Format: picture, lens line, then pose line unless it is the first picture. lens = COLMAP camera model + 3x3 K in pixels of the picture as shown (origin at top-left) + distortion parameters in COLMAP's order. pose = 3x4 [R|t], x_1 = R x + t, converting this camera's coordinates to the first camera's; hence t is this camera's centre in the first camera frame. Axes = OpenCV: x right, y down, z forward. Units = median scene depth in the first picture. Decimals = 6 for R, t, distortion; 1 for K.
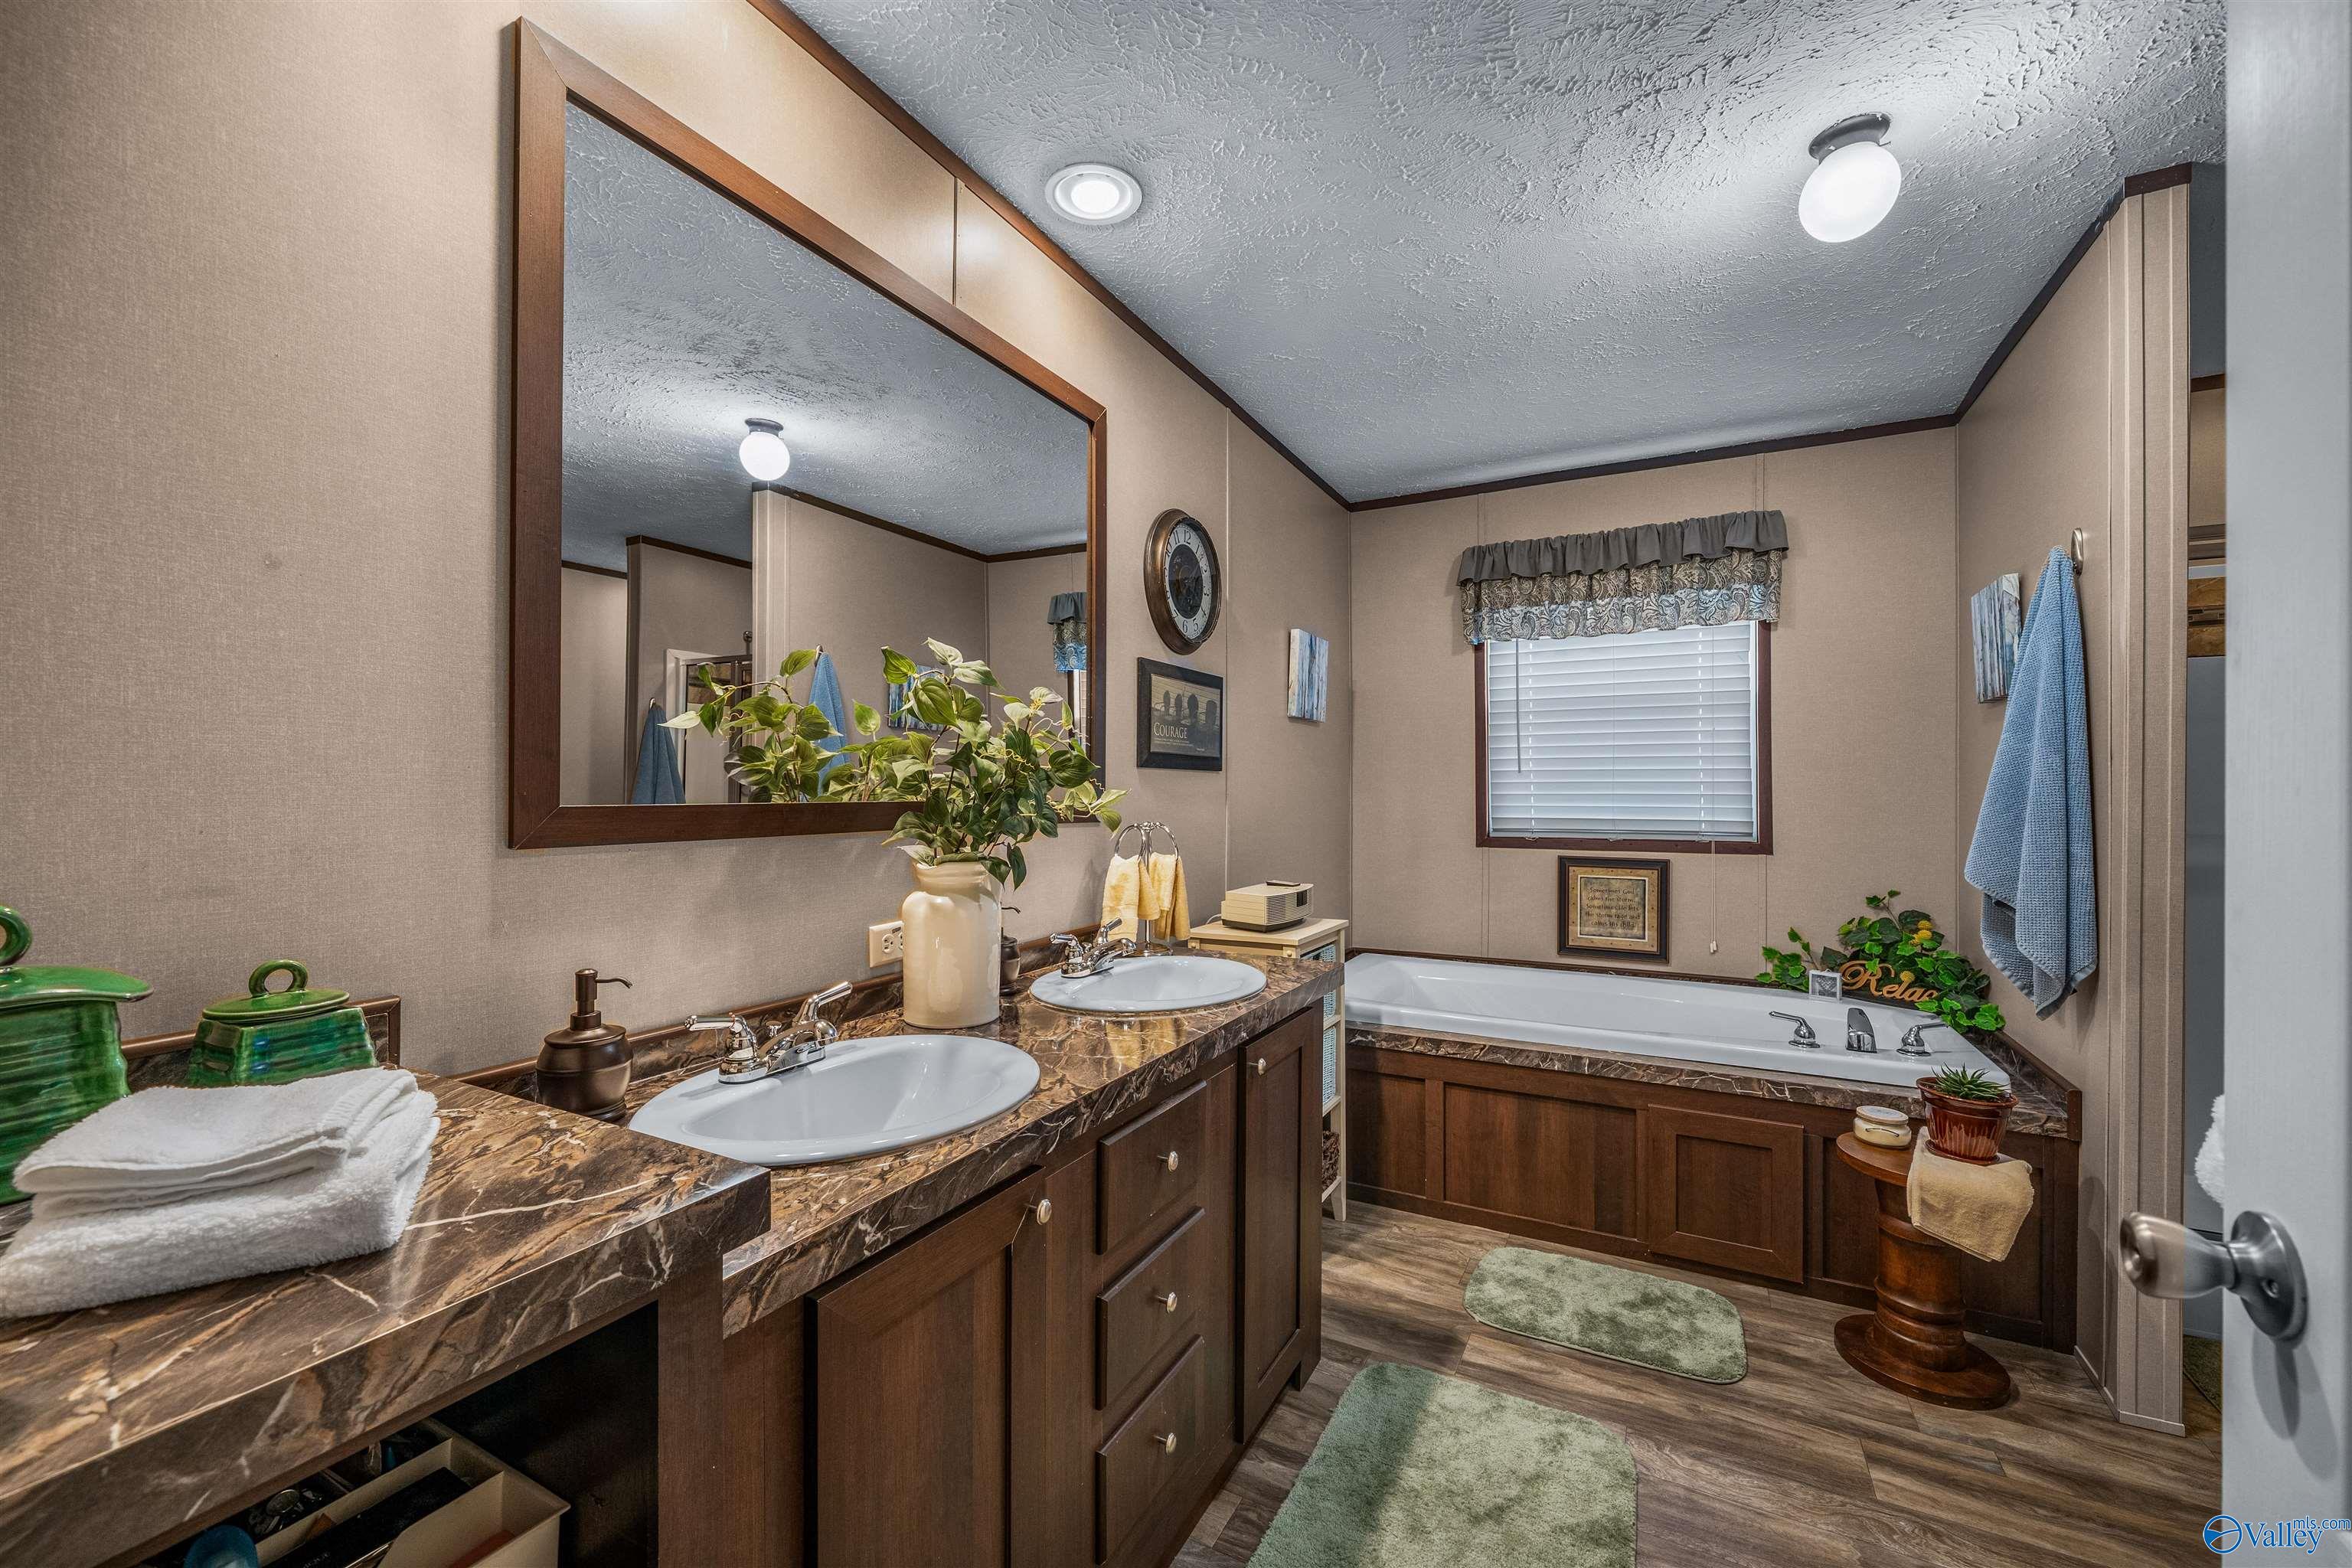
lens RADIAL K [[937.6, 0, 1168.5], [0, 937.6, 791.6], [0, 0, 1]] dist [0.000290, -0.000019]
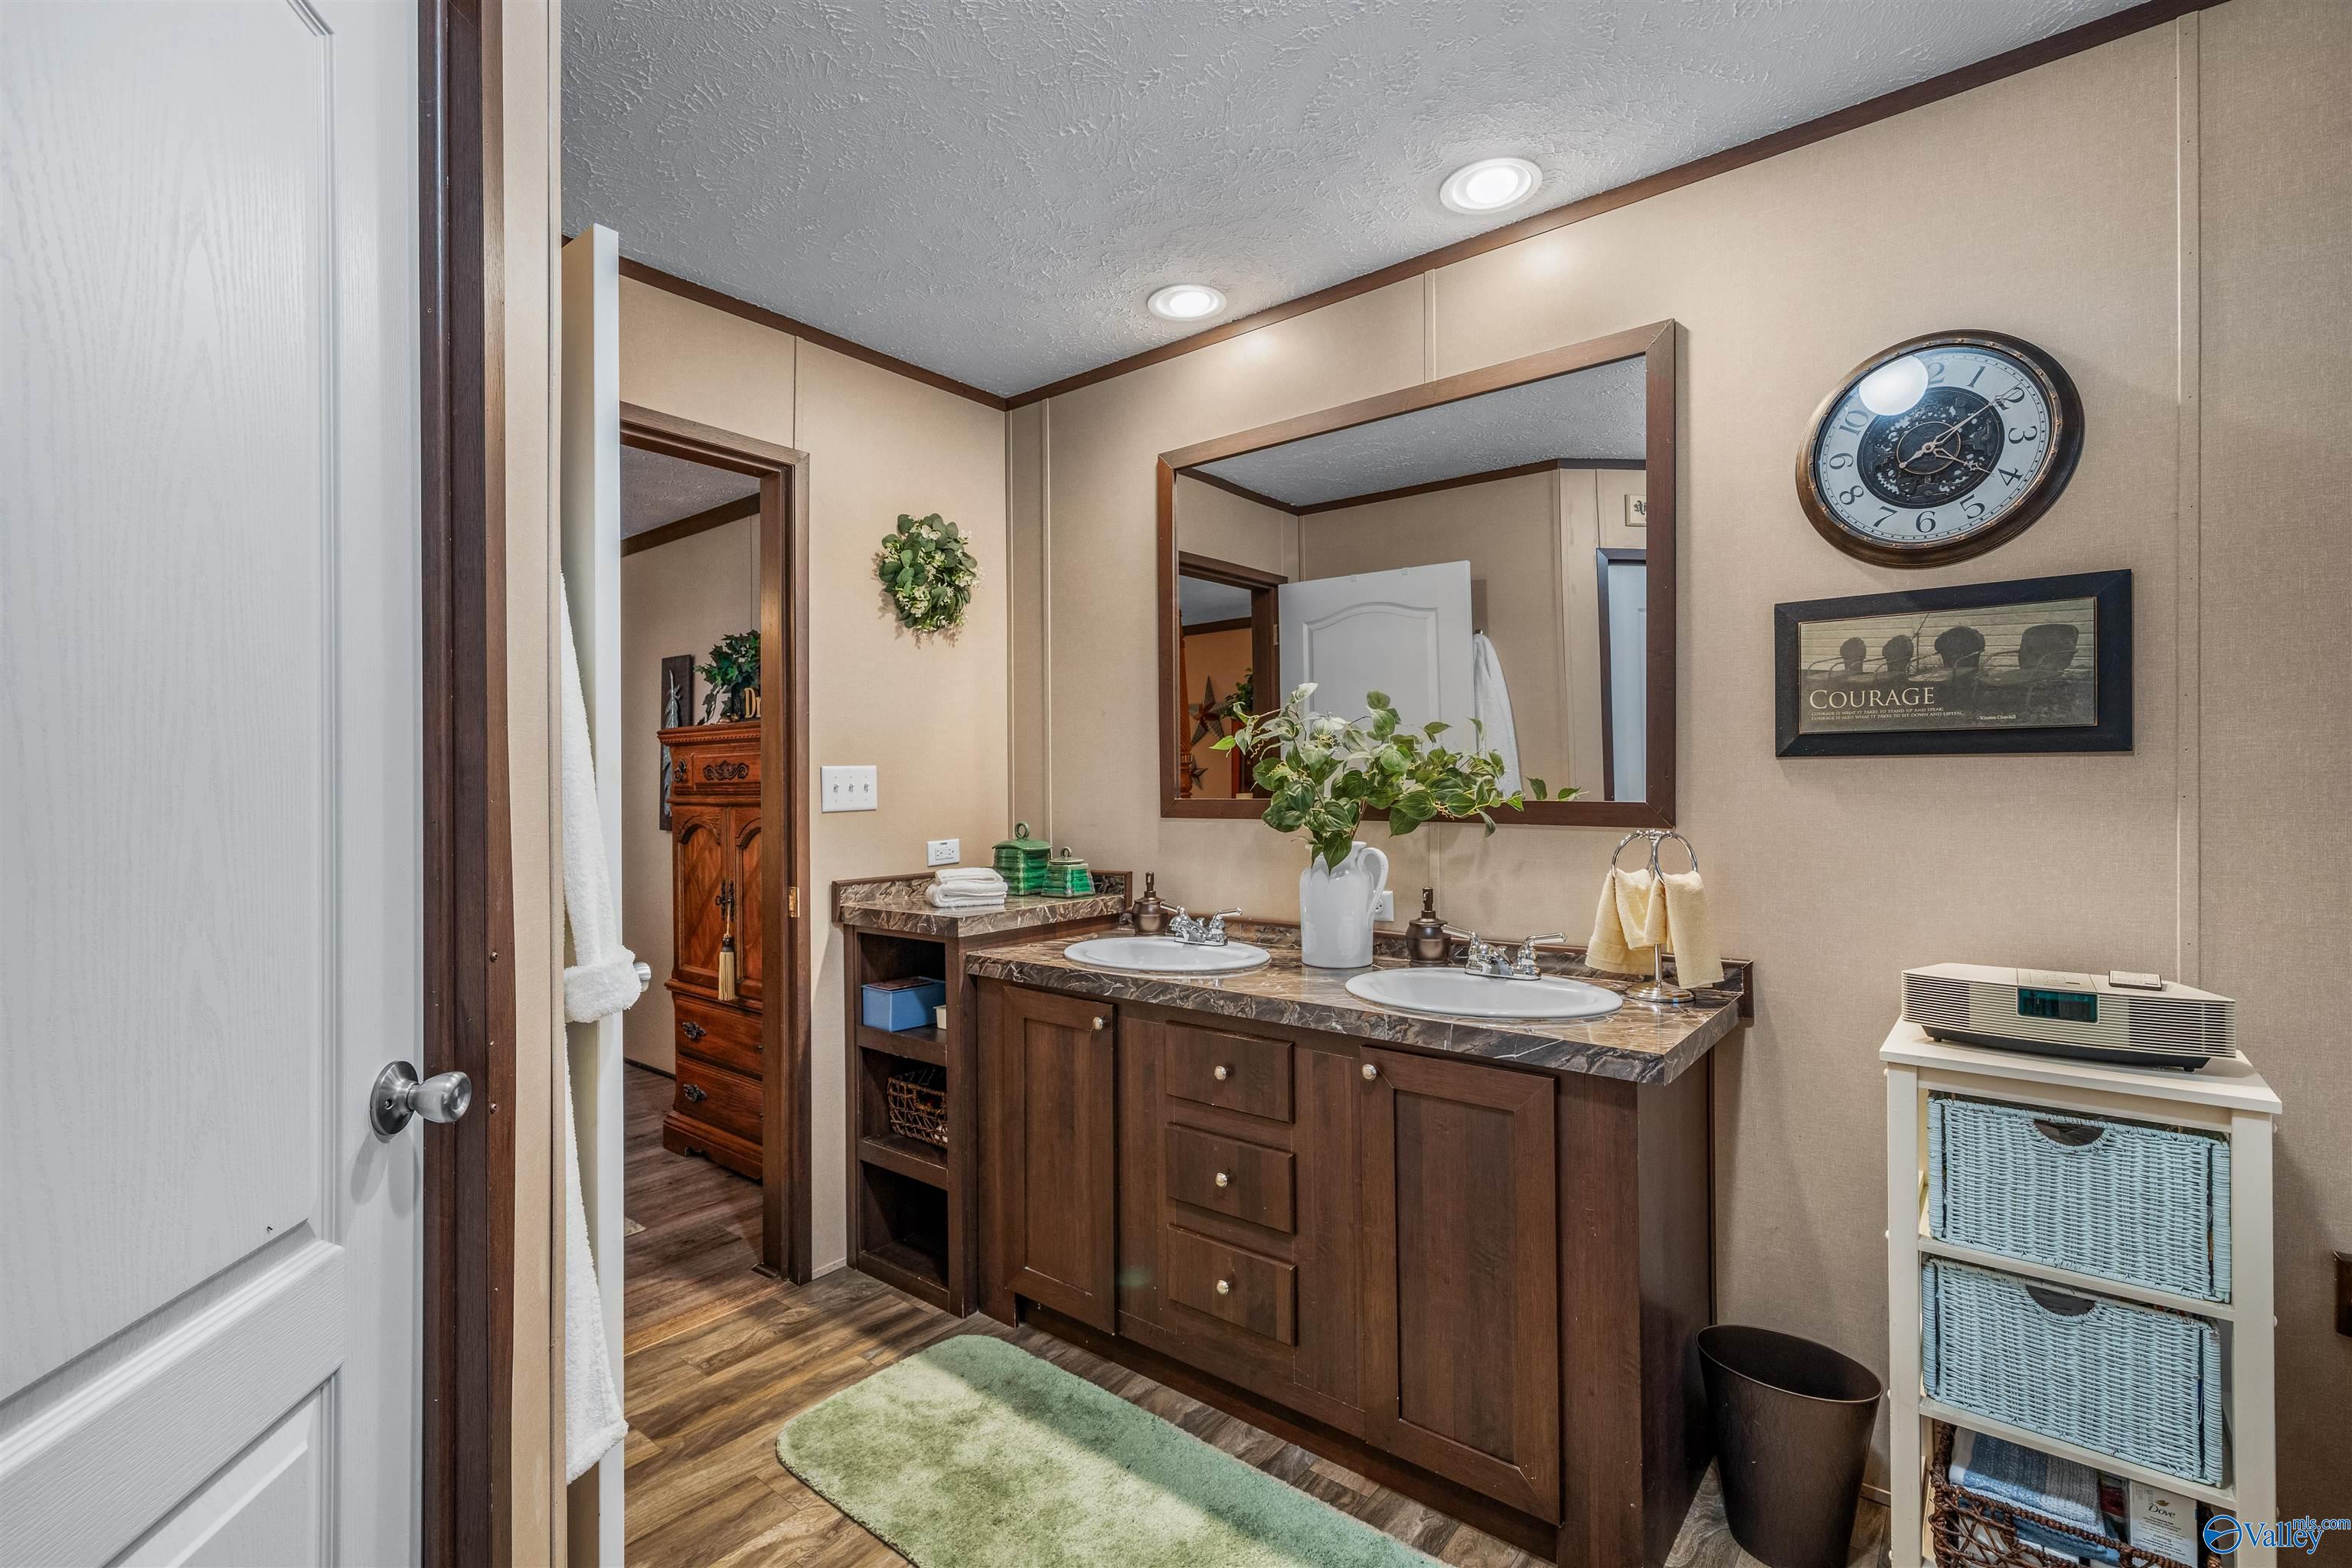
lens RADIAL K [[1057.2, 0, 1171.8], [0, 1057.2, 795.3], [0, 0, 1]] dist [0.003998, 0.000201]
pose [[-0.173117, 0.005586, -0.984885, 0.826208], [0.001513, 0.999984, 0.005406, -0.002244], [0.984900, -0.000554, -0.173123, 0.665311]]
